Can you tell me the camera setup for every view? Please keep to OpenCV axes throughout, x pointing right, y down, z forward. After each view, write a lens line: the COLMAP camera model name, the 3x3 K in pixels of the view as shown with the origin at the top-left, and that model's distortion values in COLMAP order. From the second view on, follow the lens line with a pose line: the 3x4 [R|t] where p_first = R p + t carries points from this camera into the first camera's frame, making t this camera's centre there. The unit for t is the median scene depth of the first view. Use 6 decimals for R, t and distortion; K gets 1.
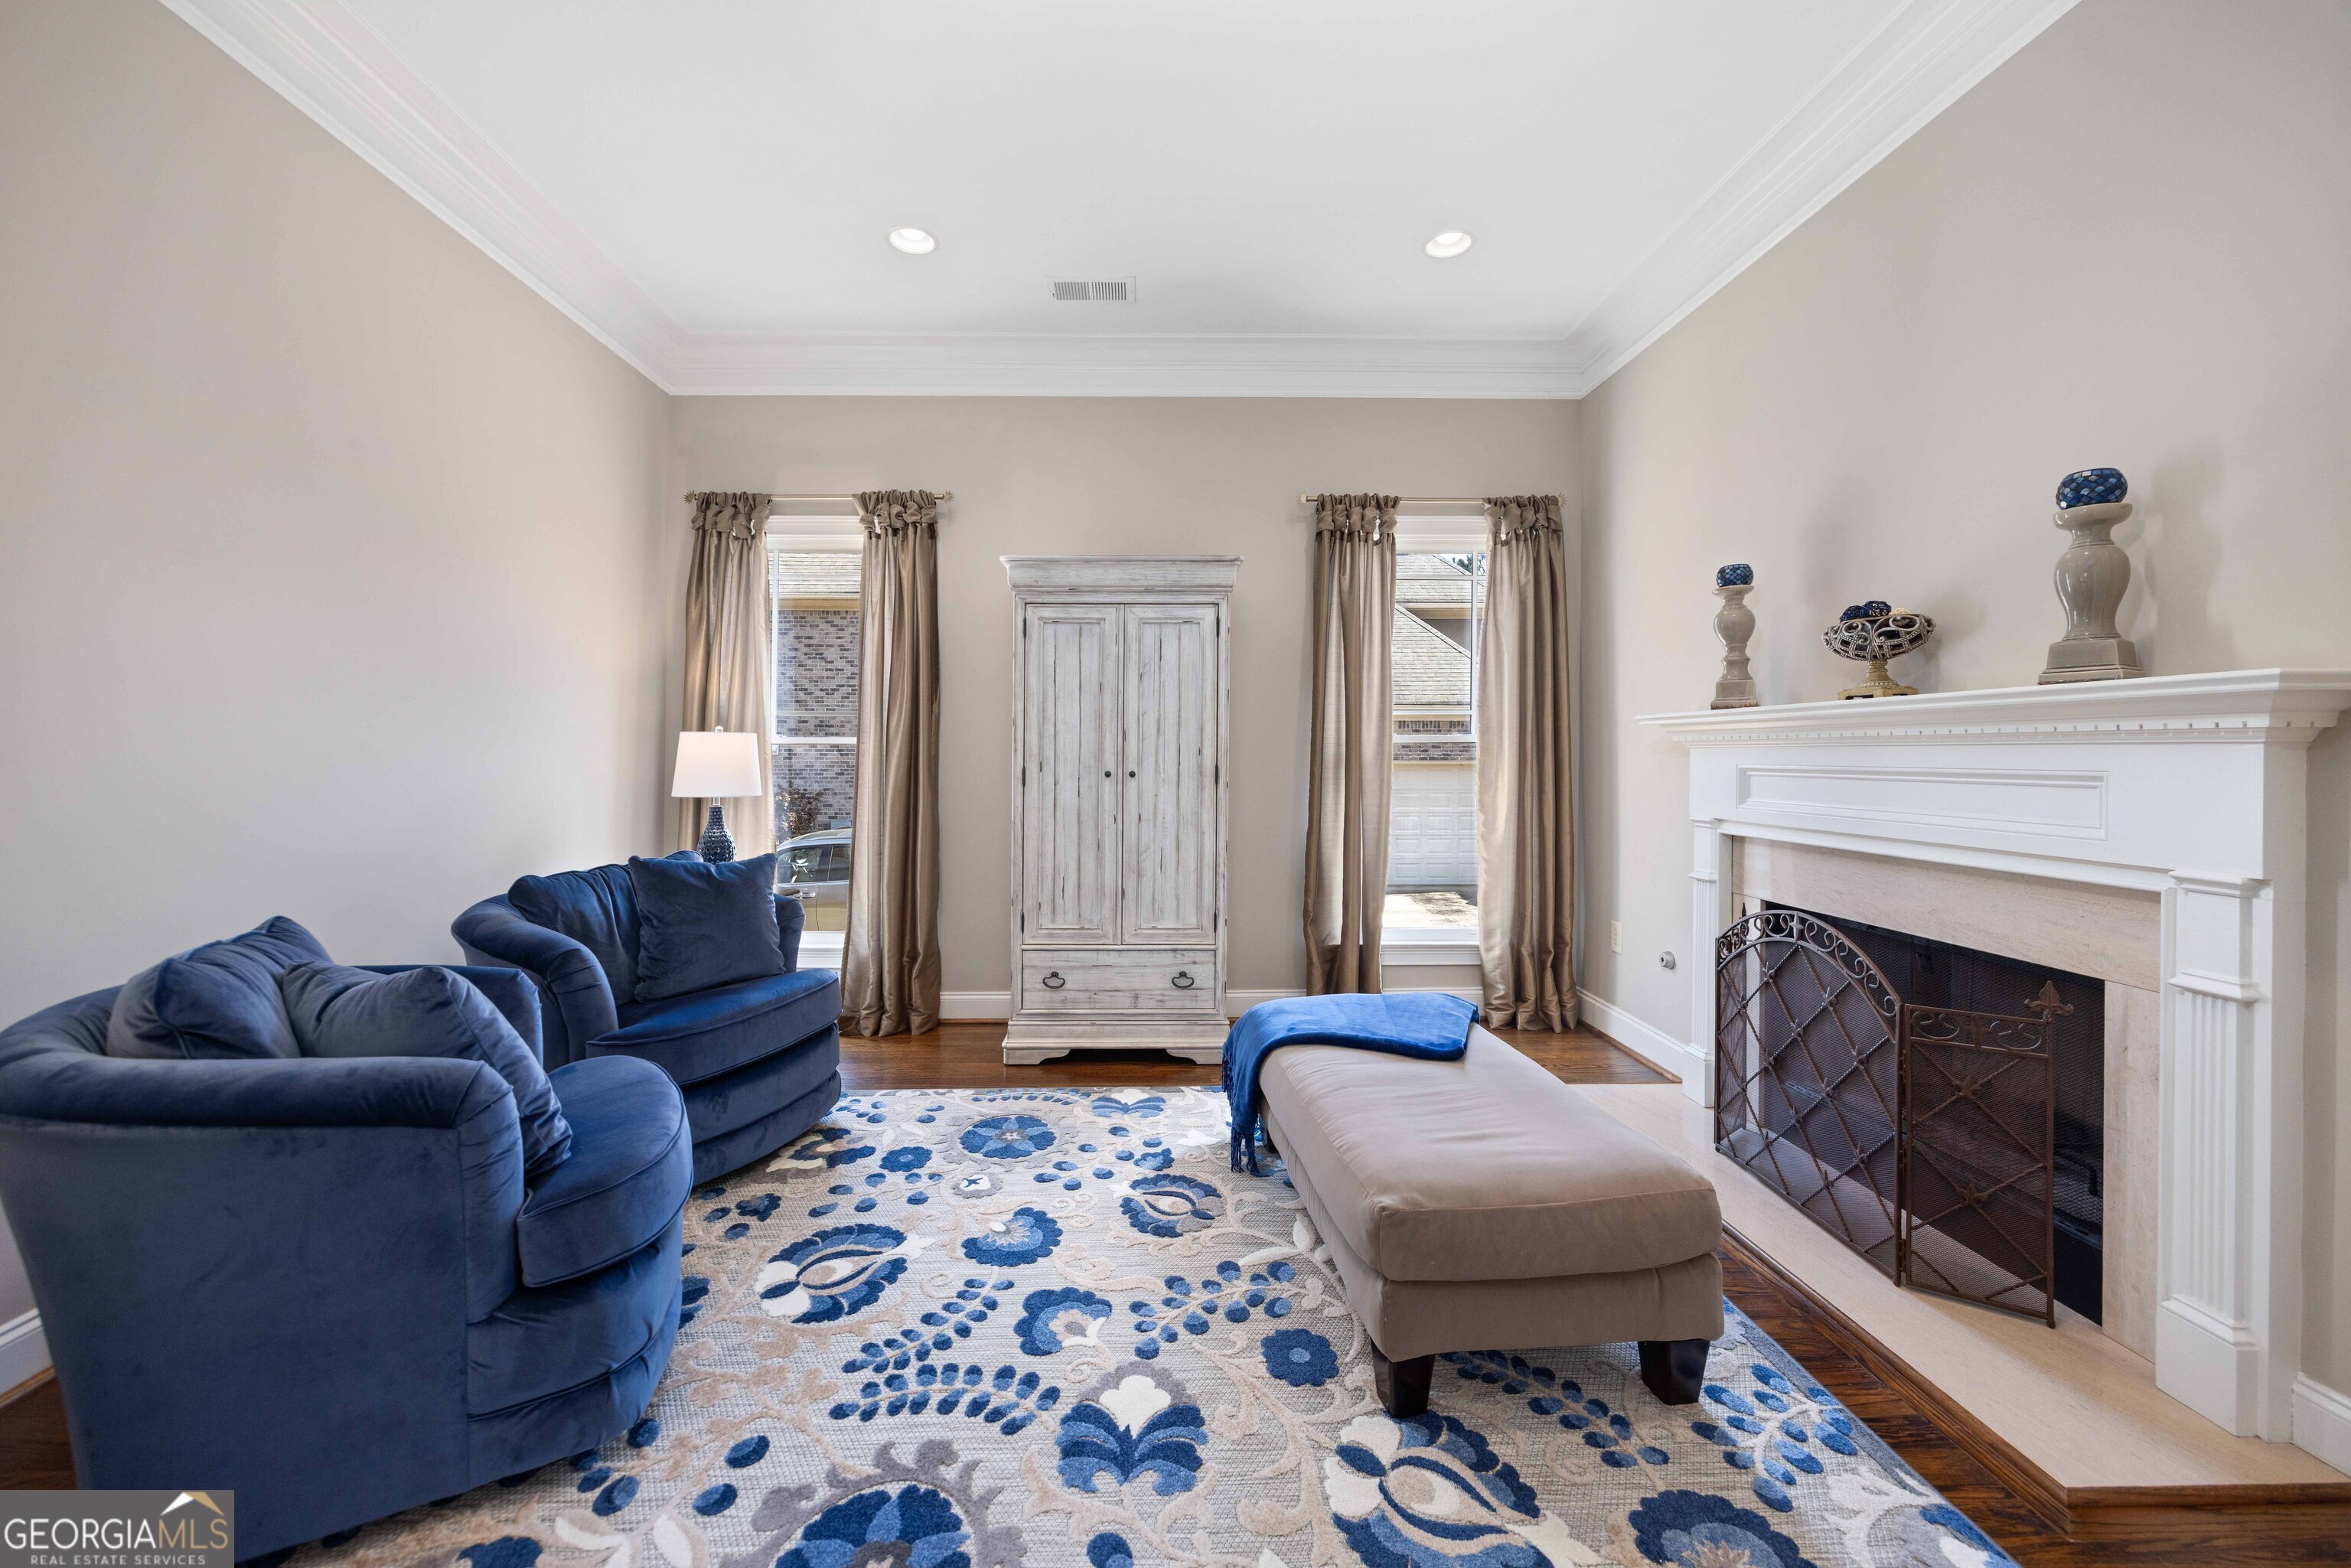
lens RADIAL K [[933.7, 0, 1111.3], [0, 933.7, 761.7], [0, 0, 1]] dist [-0.000178, -0.000365]
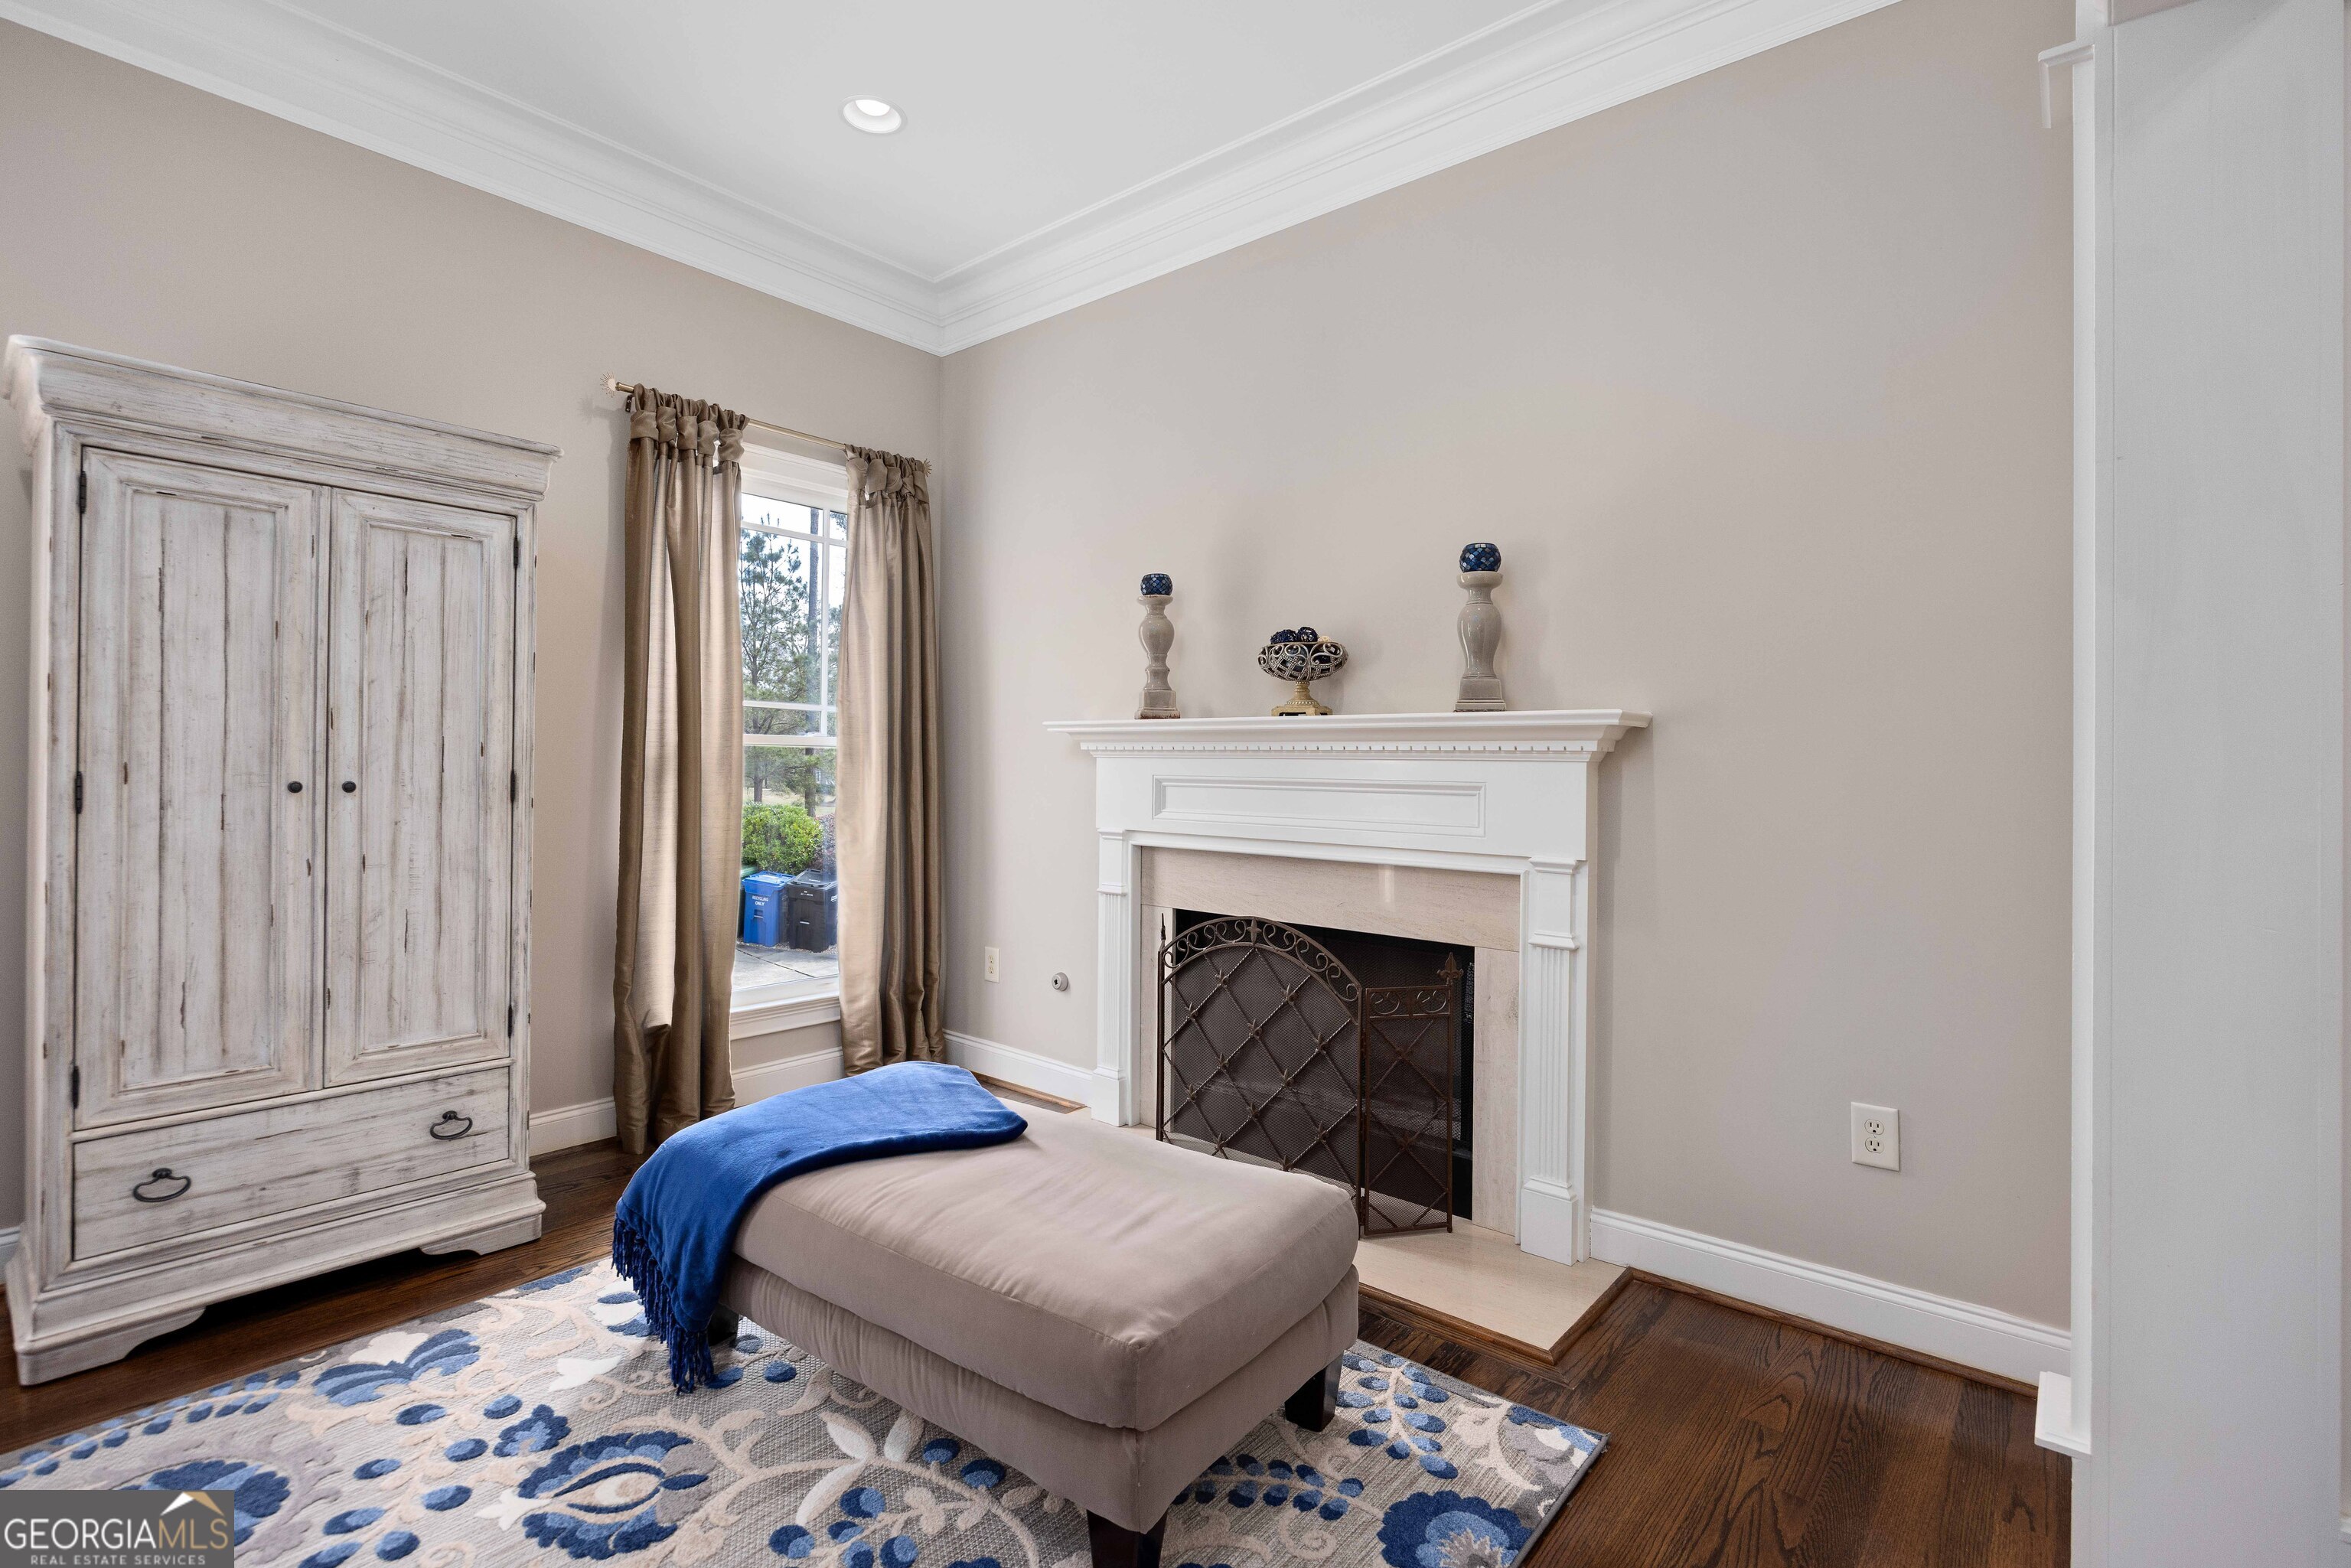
lens RADIAL K [[1113.5, 0, 1223.4], [0, 1113.5, 776.1], [0, 0, 1]] dist [-0.003616, 0.000781]
pose [[0.632264, 0.003233, 0.774746, -0.257616], [-0.008432, 0.999961, 0.002708, 0.000526], [-0.774707, -0.008245, 0.632266, 0.241487]]
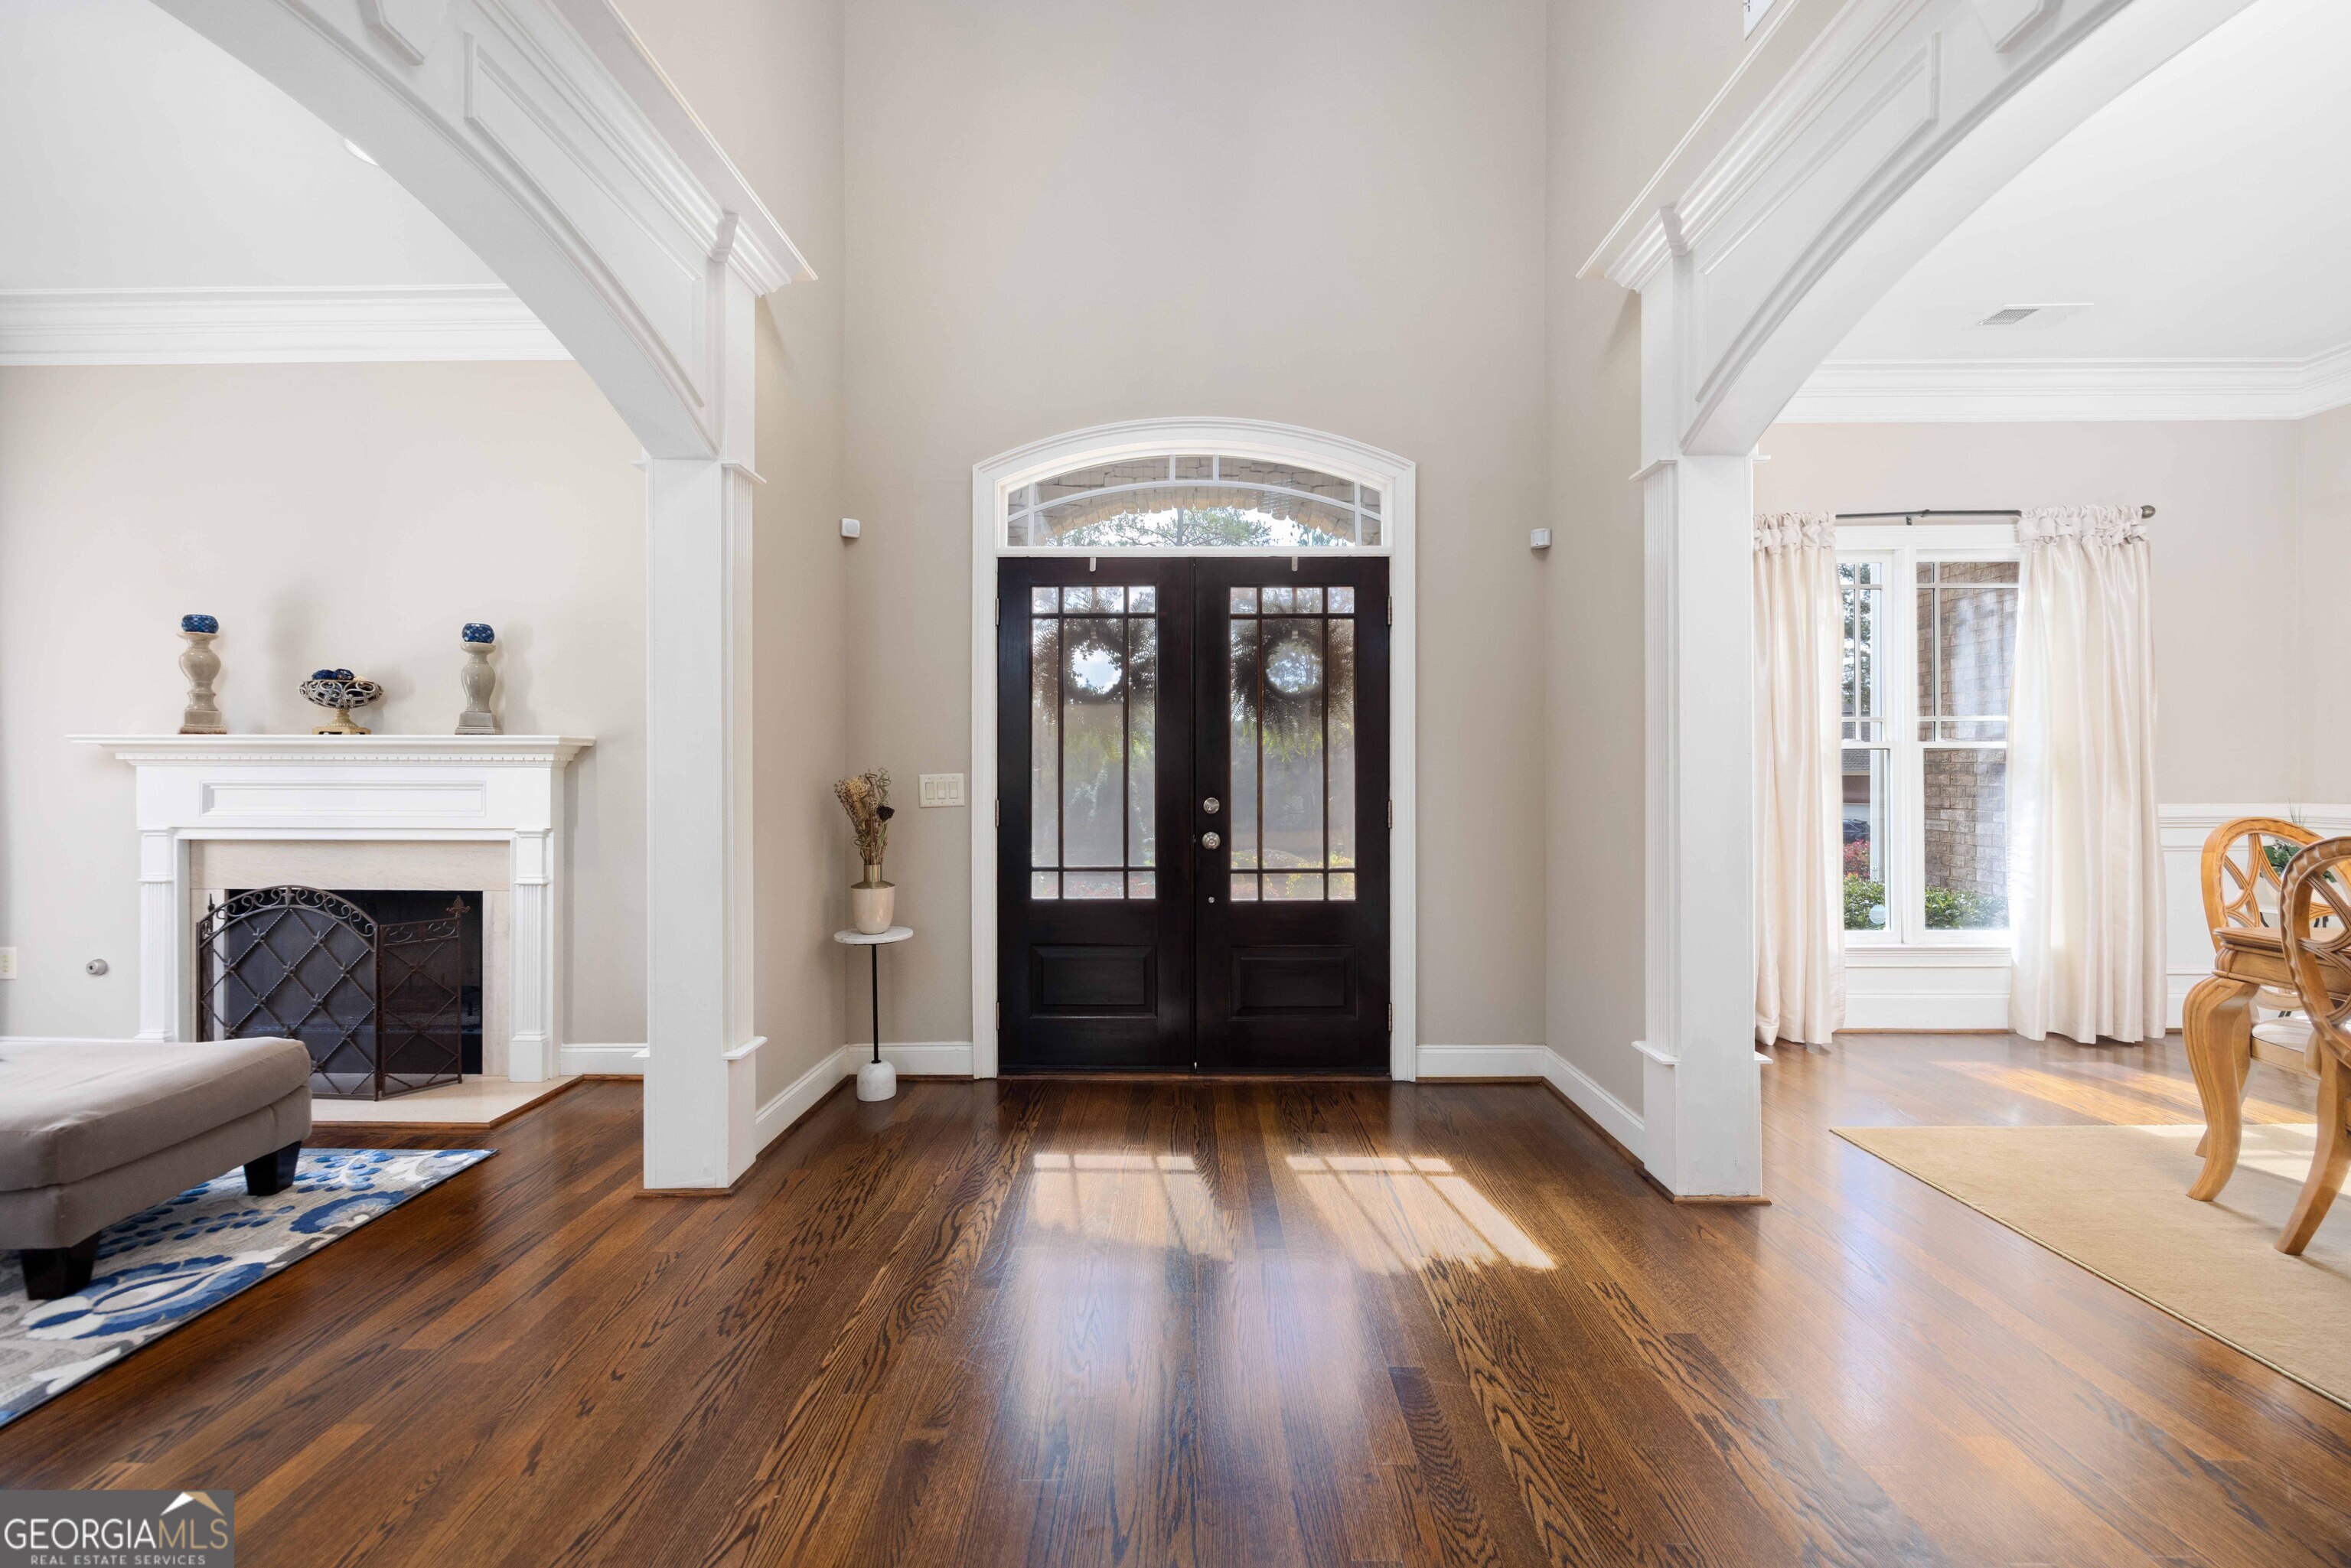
lens RADIAL K [[933.7, 0, 1186.8], [0, 933.7, 765.3], [0, 0, 1]] dist [-0.000178, -0.000365]
pose [[0.025954, 0.005911, 0.999646, -0.631203], [0.006667, 0.999959, -0.006086, -0.000512], [-0.999641, 0.006823, 0.025914, -0.382455]]
